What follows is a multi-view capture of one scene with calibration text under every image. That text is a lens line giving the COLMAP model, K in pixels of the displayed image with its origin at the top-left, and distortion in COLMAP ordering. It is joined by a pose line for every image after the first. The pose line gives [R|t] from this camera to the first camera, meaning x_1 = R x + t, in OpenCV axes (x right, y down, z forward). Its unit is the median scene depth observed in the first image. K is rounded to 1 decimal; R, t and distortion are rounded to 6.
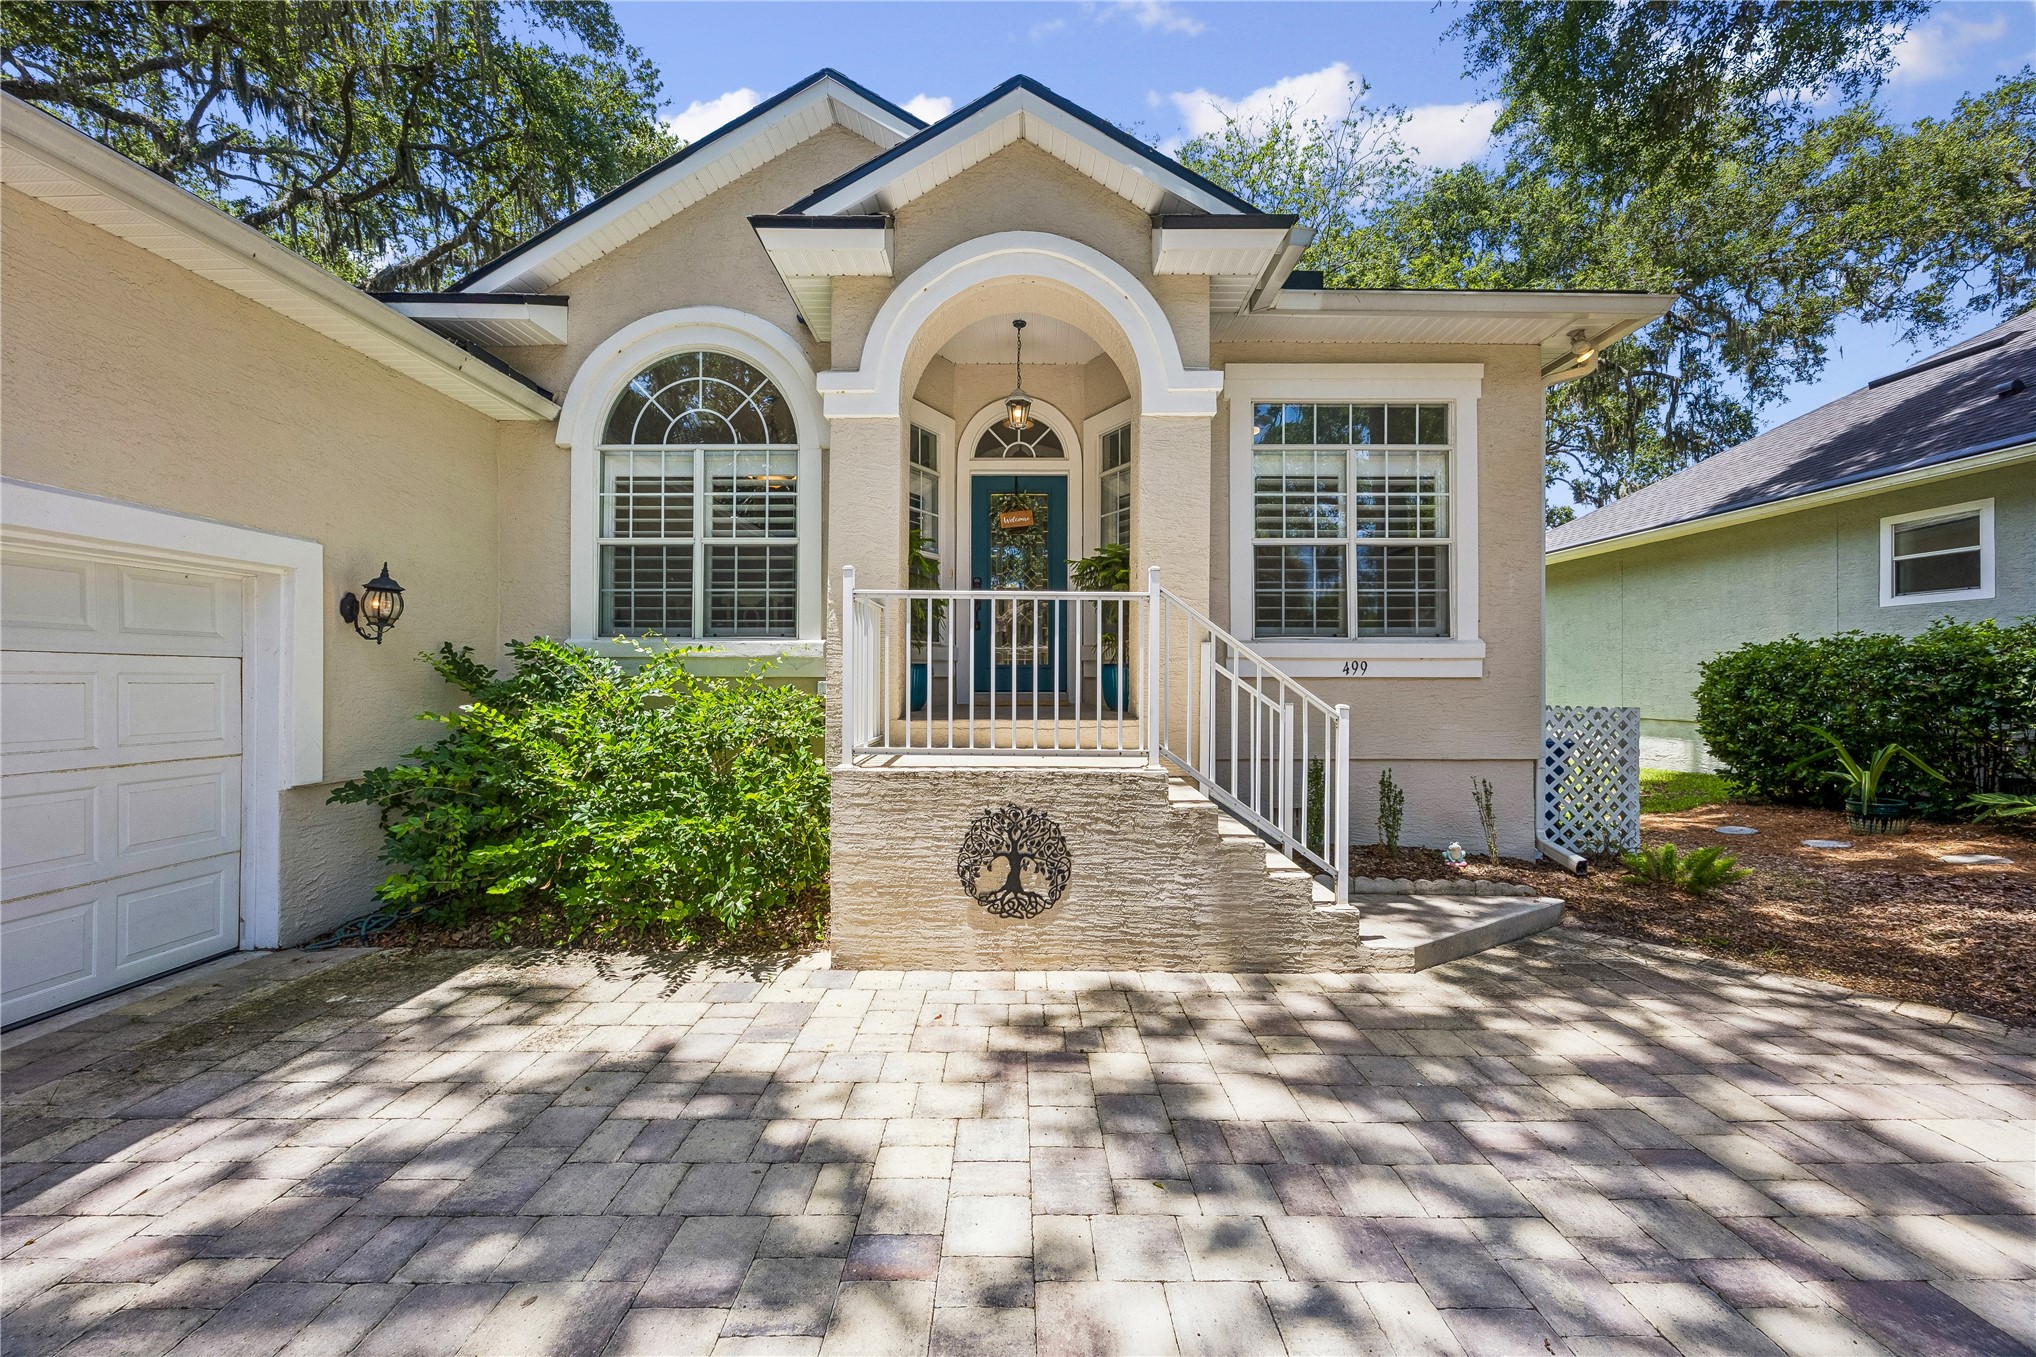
lens RADIAL K [[792.8, 0, 1027.2], [0, 792.8, 690.5], [0, 0, 1]] dist [-0.003704, -0.000147]
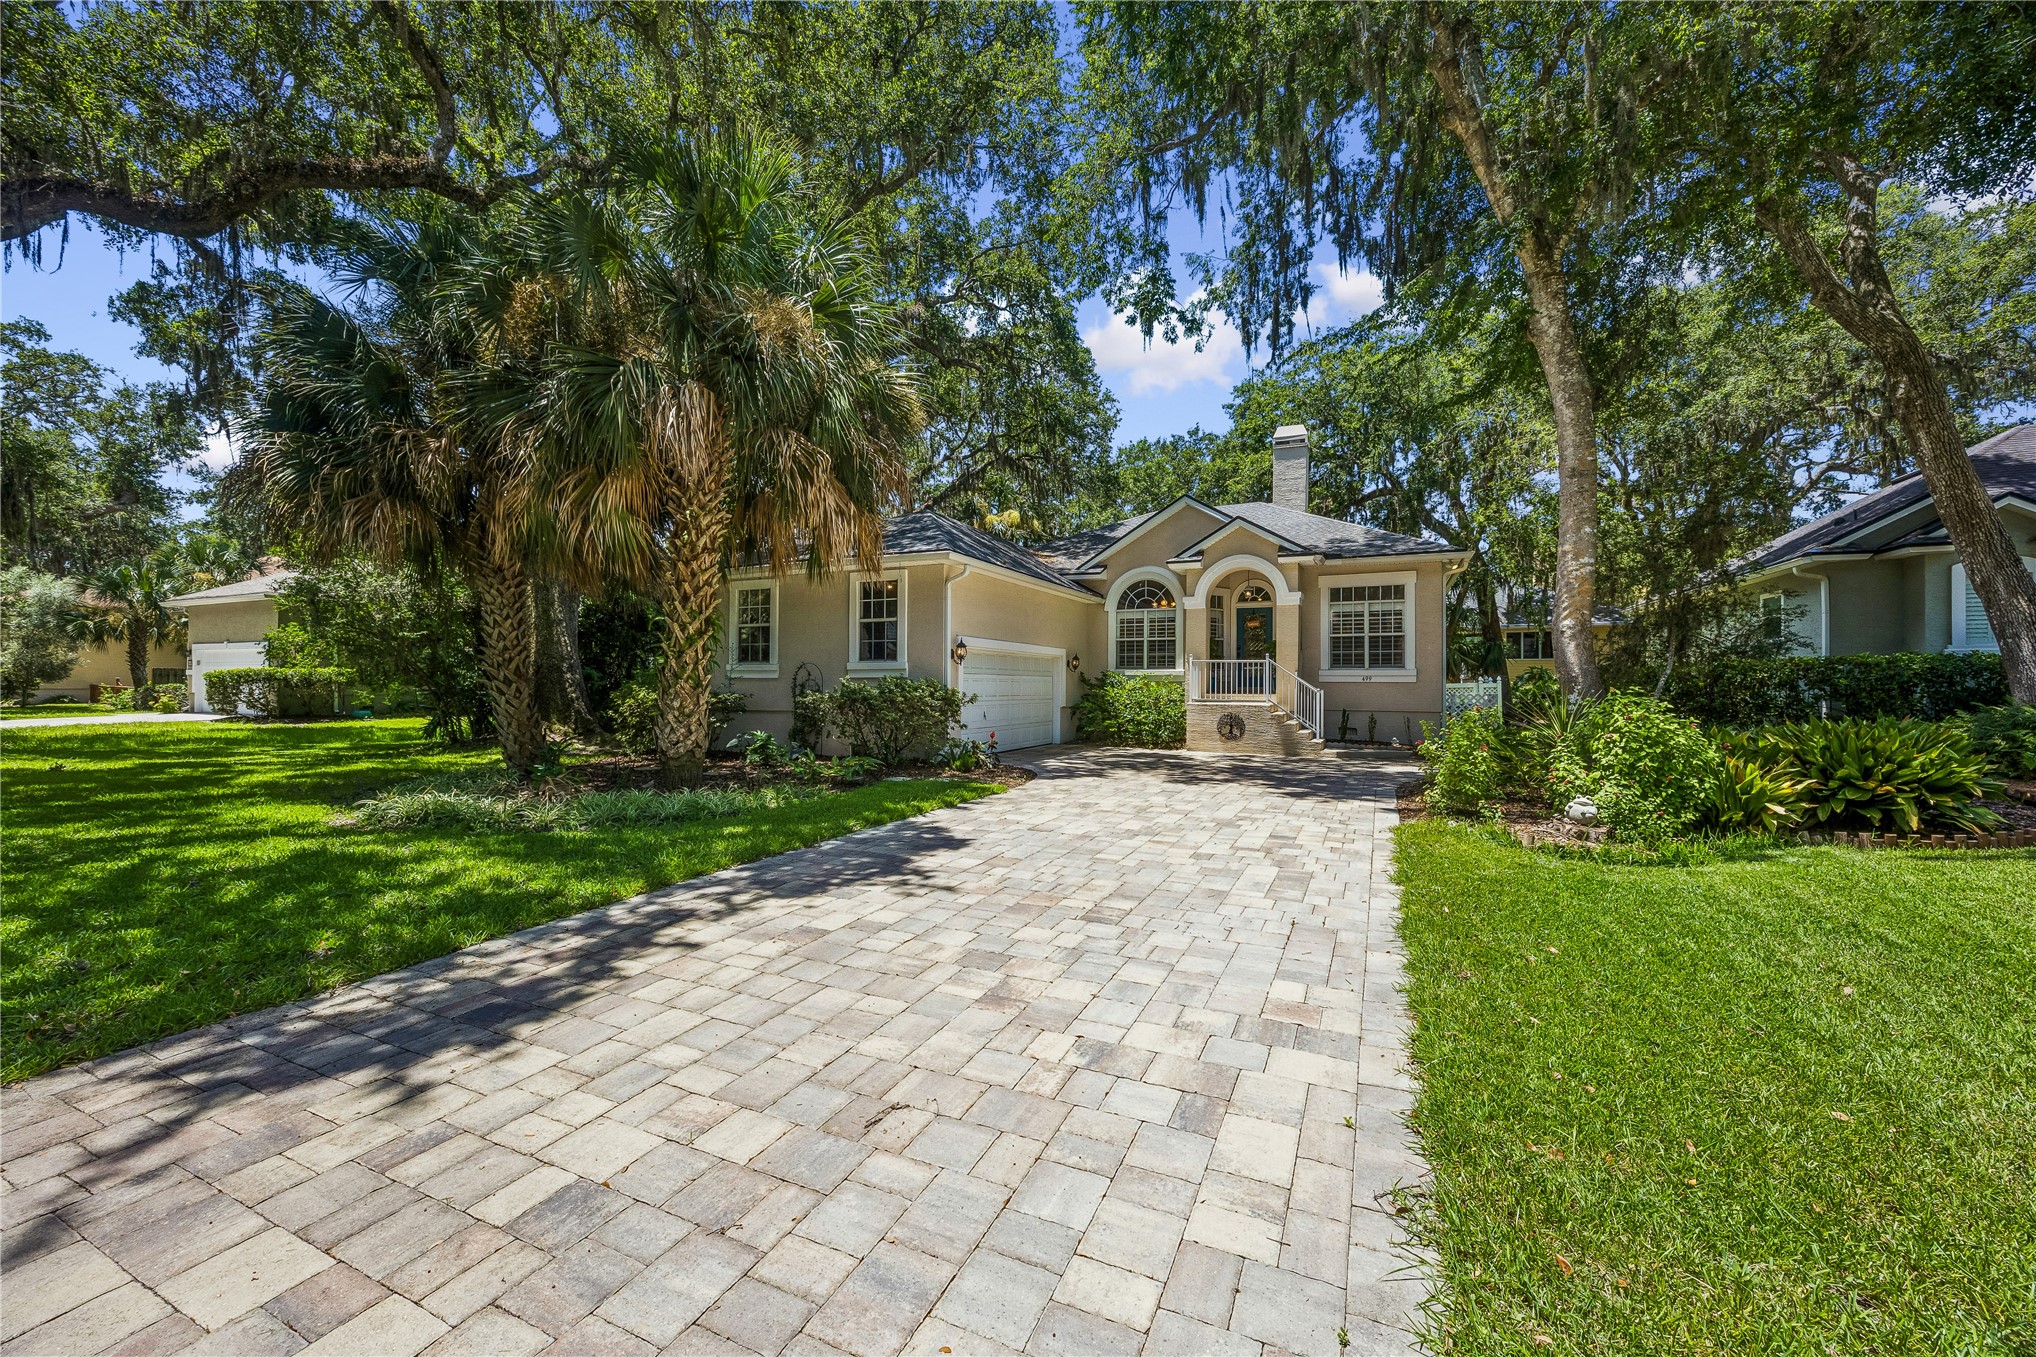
lens RADIAL K [[792.8, 0, 1020.4], [0, 792.8, 650.7], [0, 0, 1]] dist [-0.003704, -0.000147]
pose [[0.902841, -0.012427, -0.429795, 0.509390], [-0.010265, 0.998674, -0.050440, 0.027927], [0.429852, 0.049951, 0.901517, -2.112758]]
